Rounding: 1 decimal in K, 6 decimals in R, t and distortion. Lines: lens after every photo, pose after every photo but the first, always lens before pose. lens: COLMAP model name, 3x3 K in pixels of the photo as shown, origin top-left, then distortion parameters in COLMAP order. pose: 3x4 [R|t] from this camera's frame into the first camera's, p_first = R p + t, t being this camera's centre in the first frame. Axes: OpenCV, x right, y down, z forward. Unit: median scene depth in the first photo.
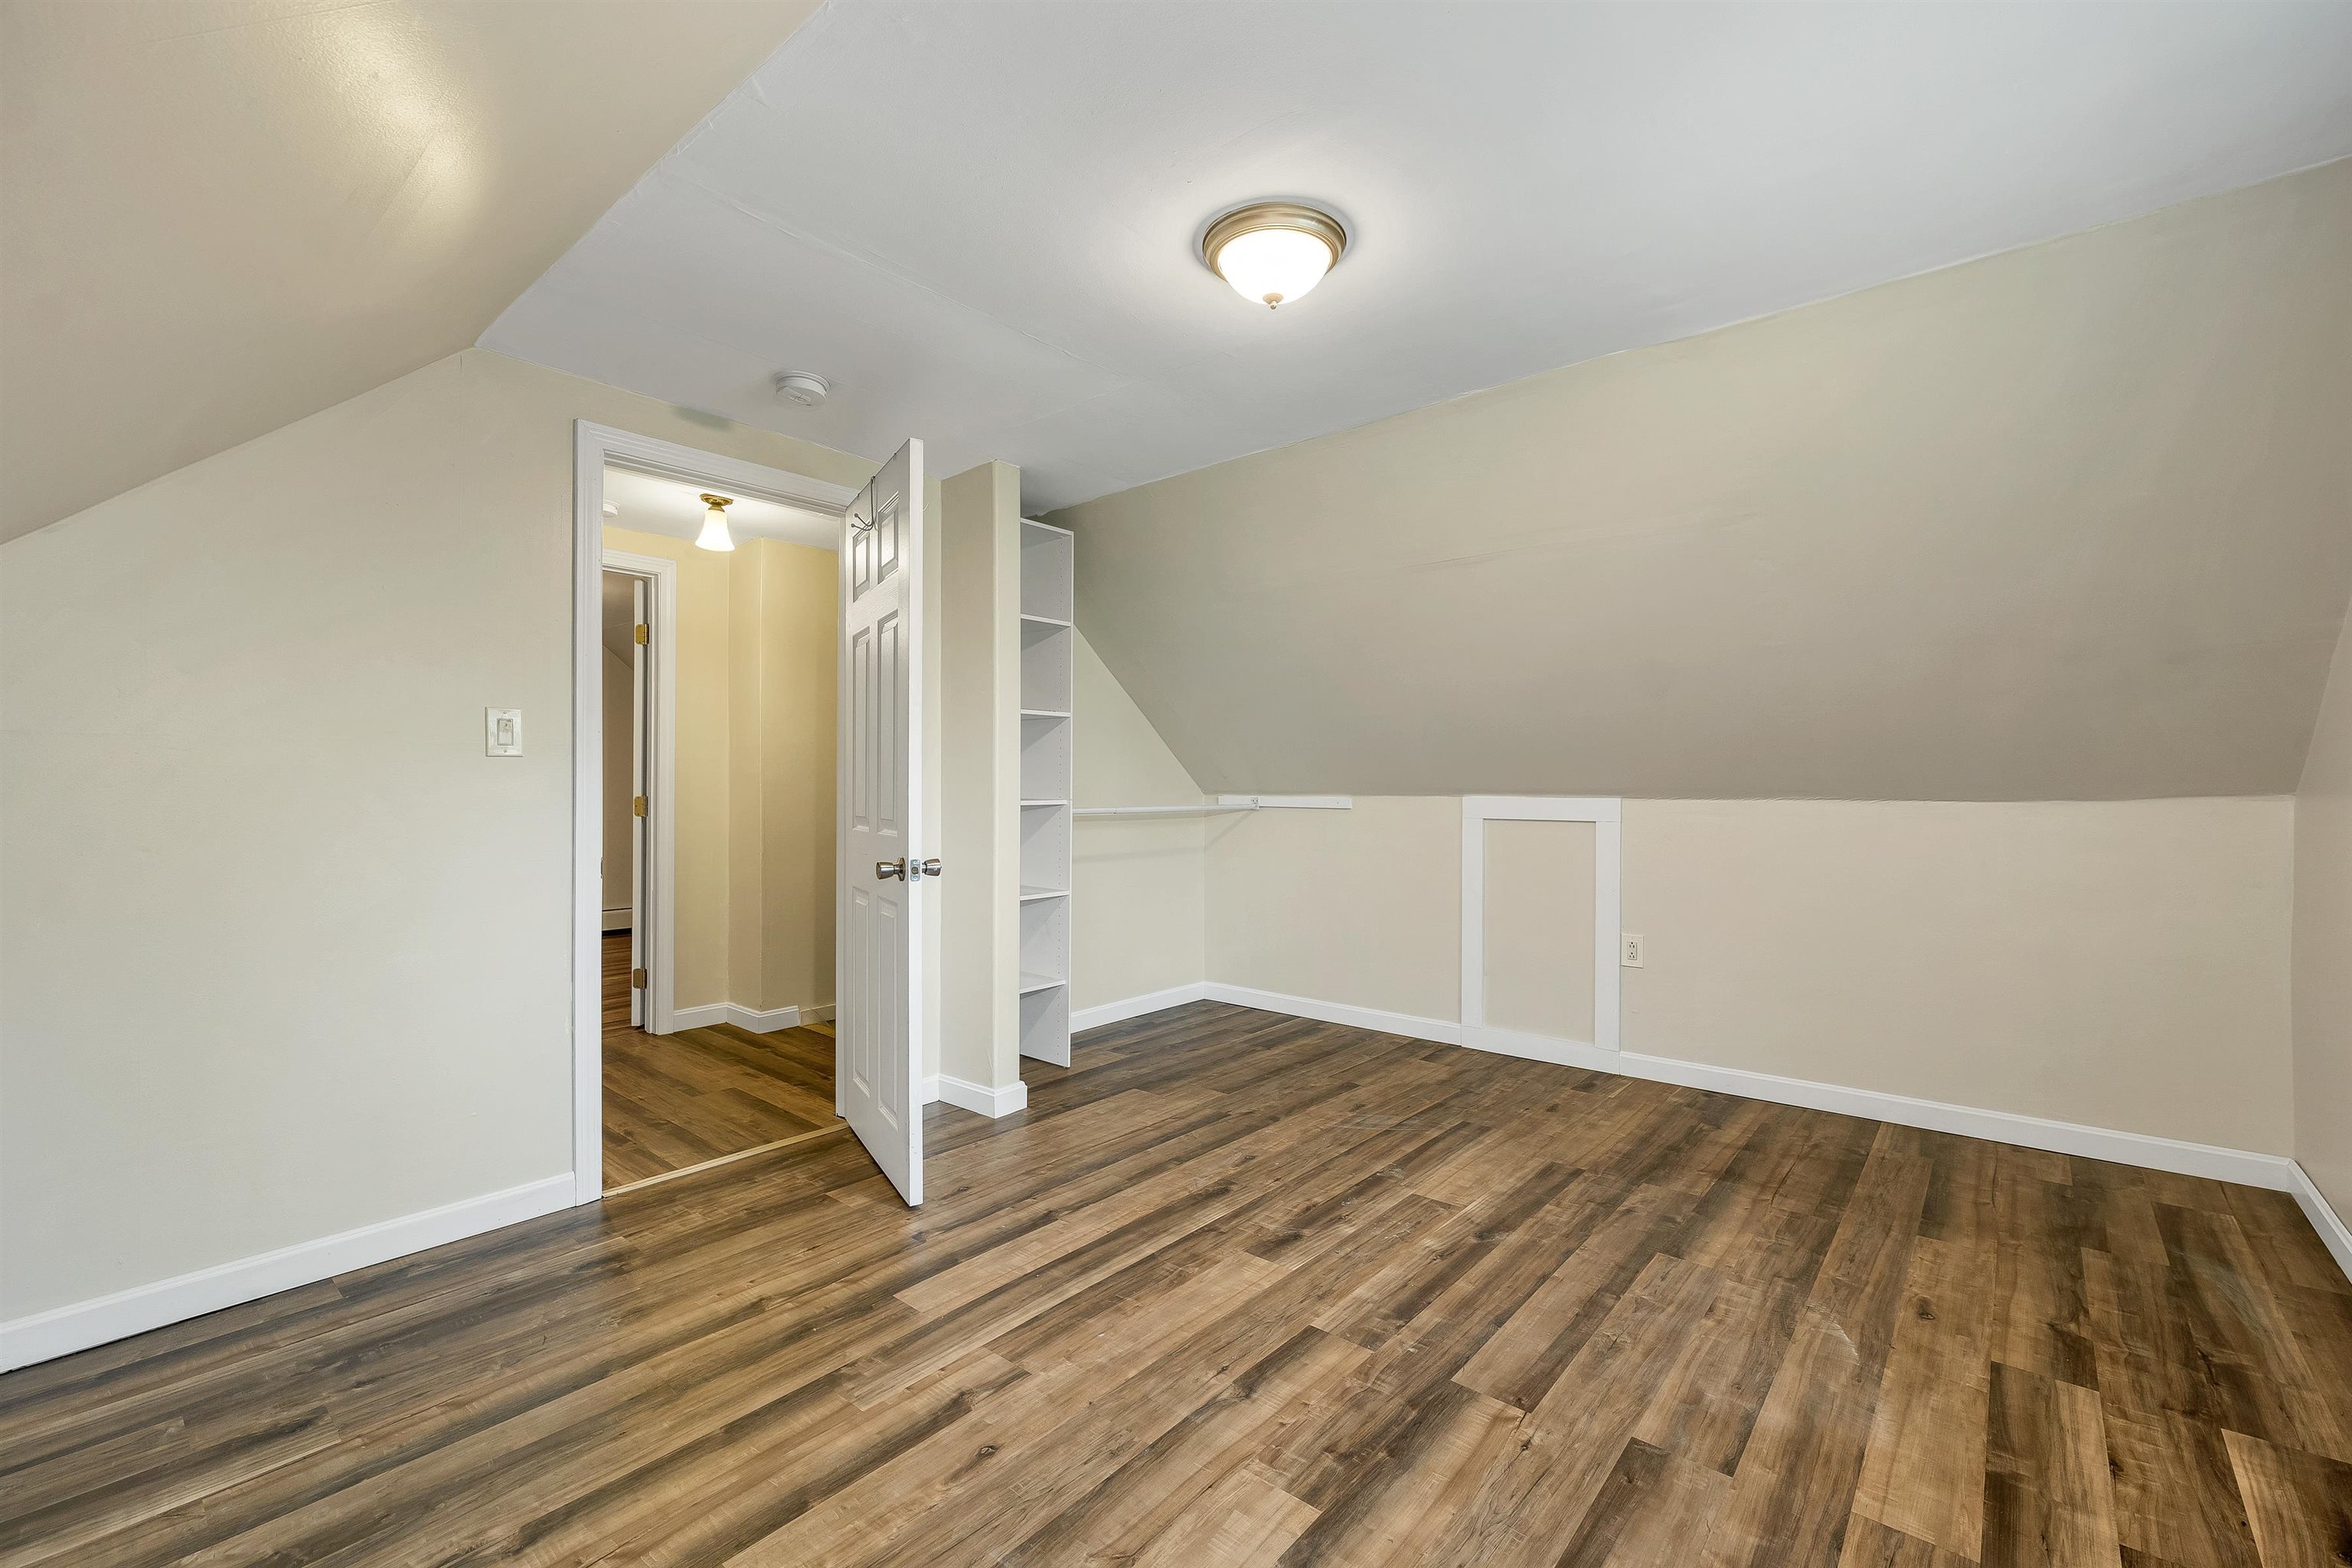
lens RADIAL K [[976.5, 0, 1171.8], [0, 976.5, 779.6], [0, 0, 1]] dist [0.002641, 0.000134]
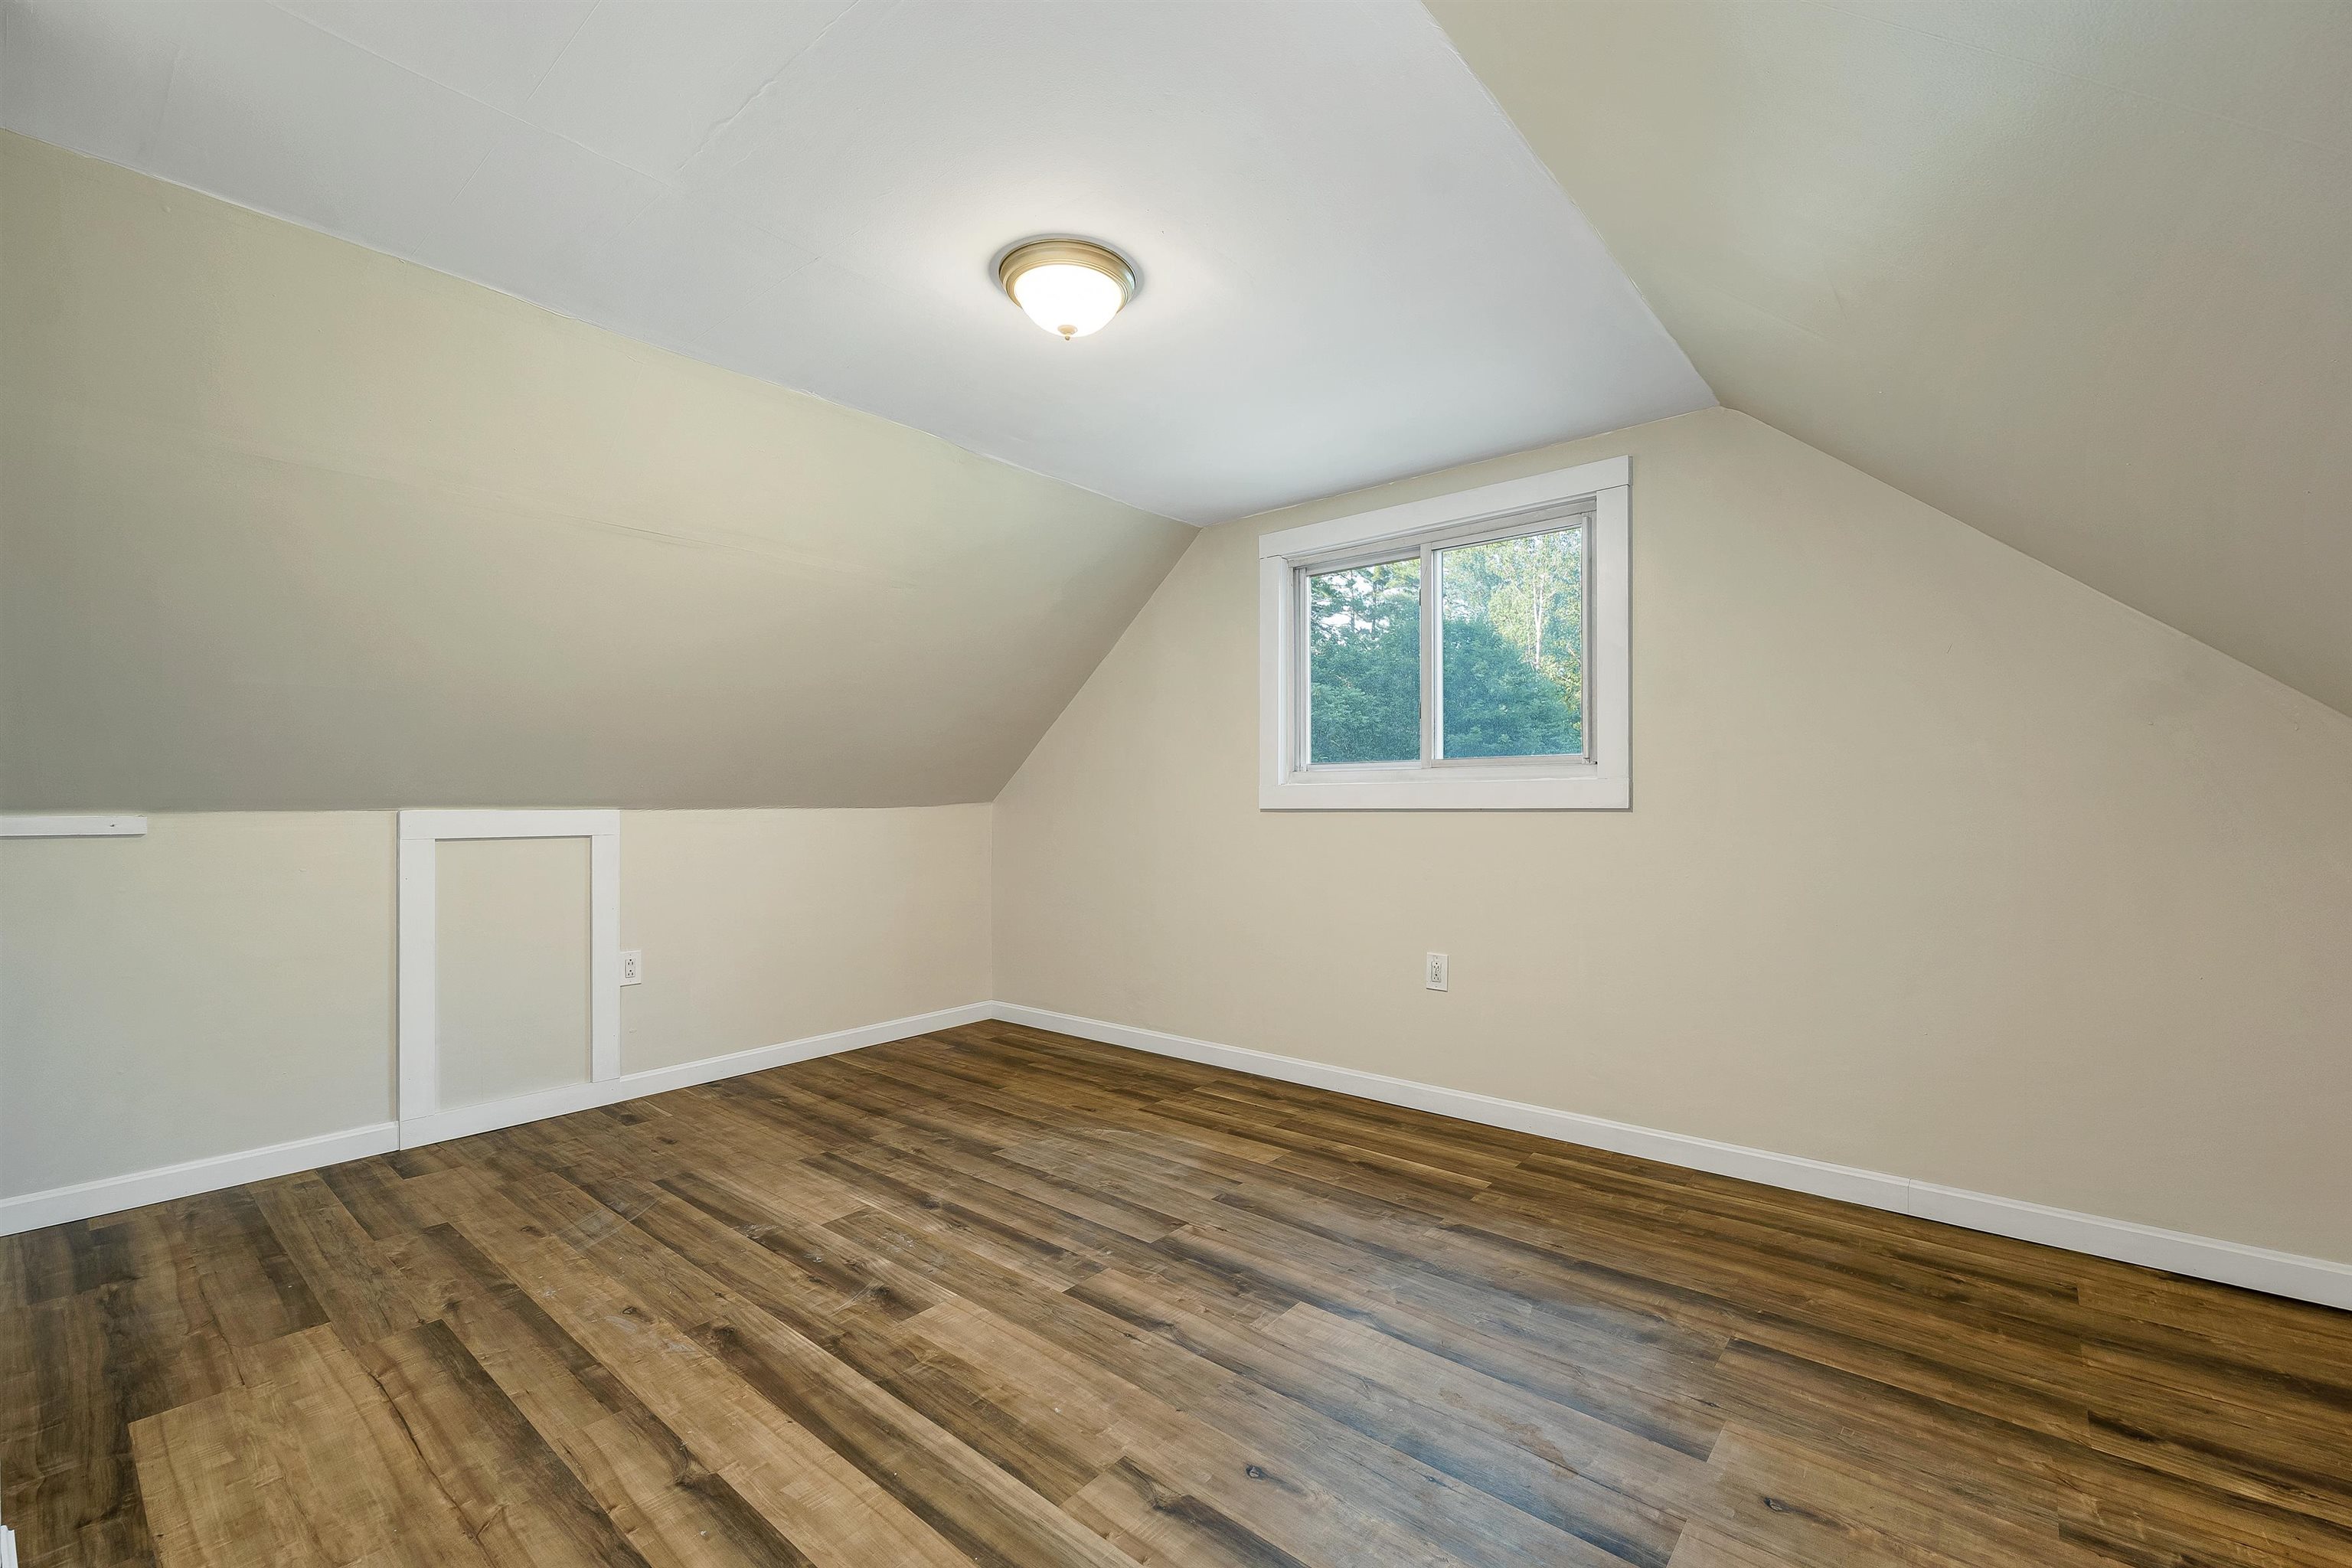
lens RADIAL K [[997.0, 0, 1175.2], [0, 997.0, 796.9], [0, 0, 1]] dist [0.000280, -0.000153]
pose [[-0.010874, 0.004264, 0.999932, -0.802843], [-0.004265, 0.999982, -0.004311, 0.013821], [-0.999932, -0.004312, -0.010856, 0.743183]]
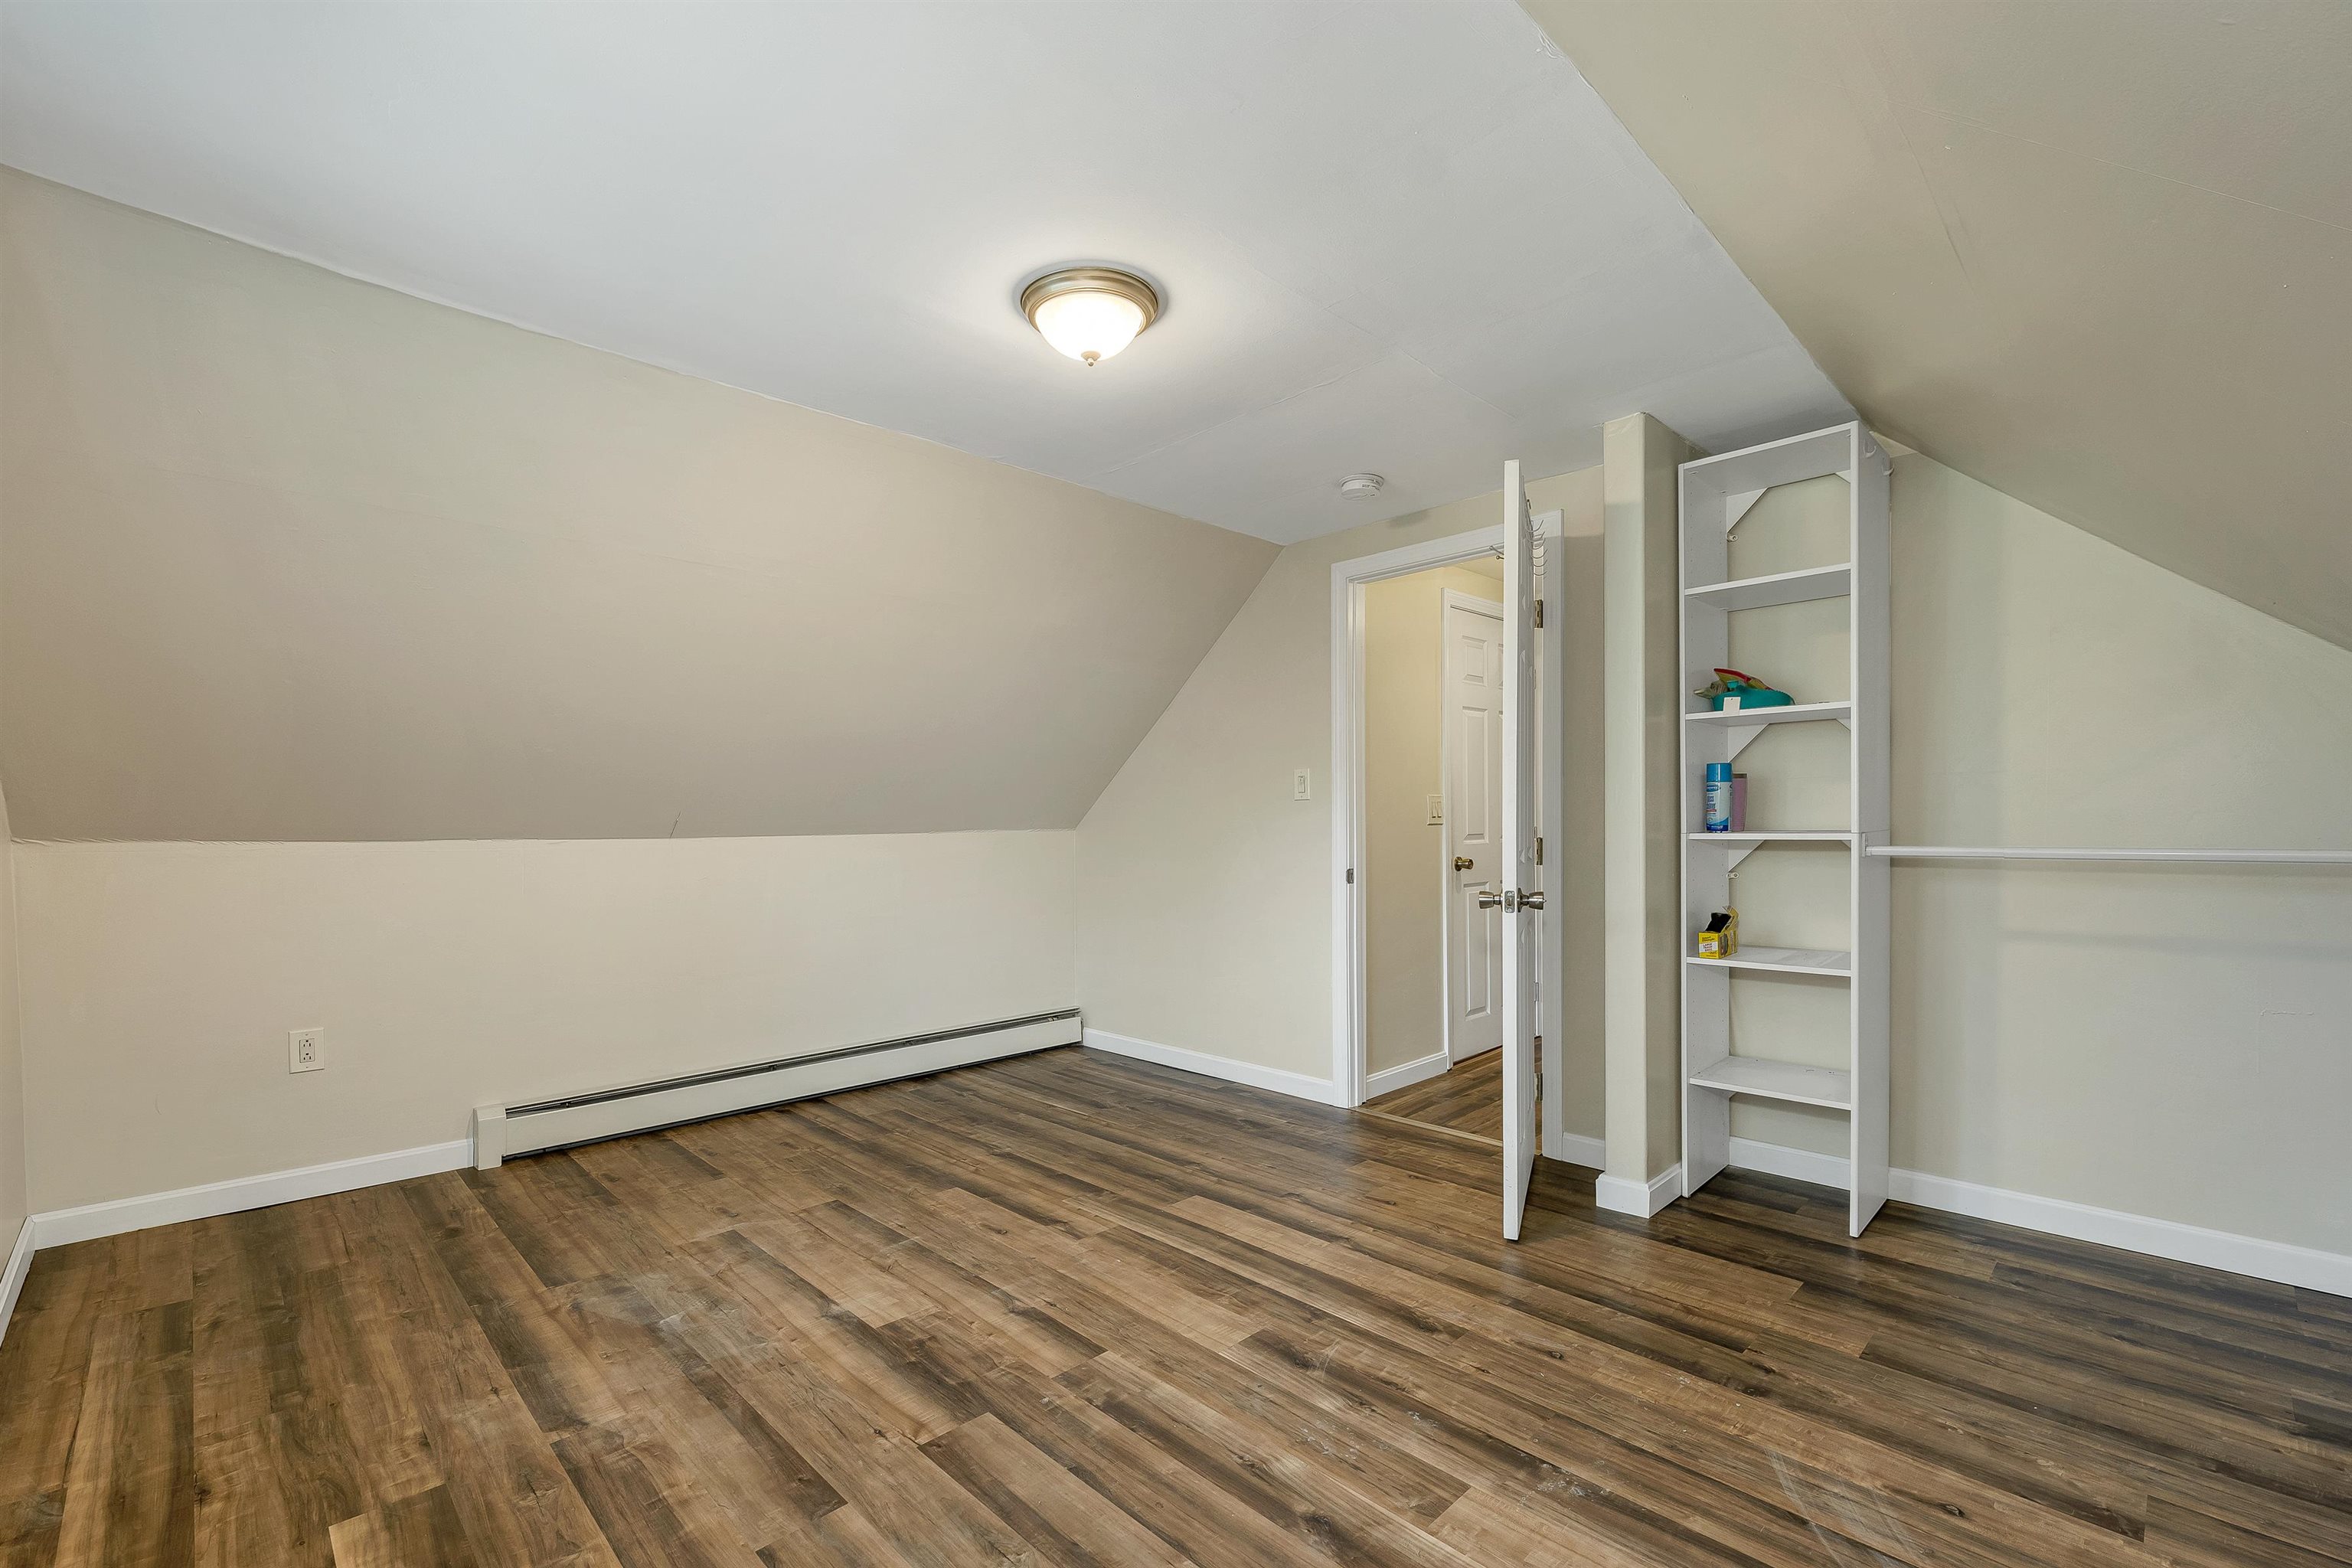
lens RADIAL K [[997.0, 0, 1175.2], [0, 997.0, 796.9], [0, 0, 1]] dist [0.000280, -0.000153]
pose [[-0.076568, -0.022815, -0.996803, 0.986645], [0.017336, 0.999557, -0.024210, 0.008026], [0.996914, -0.019134, -0.076138, 0.968396]]
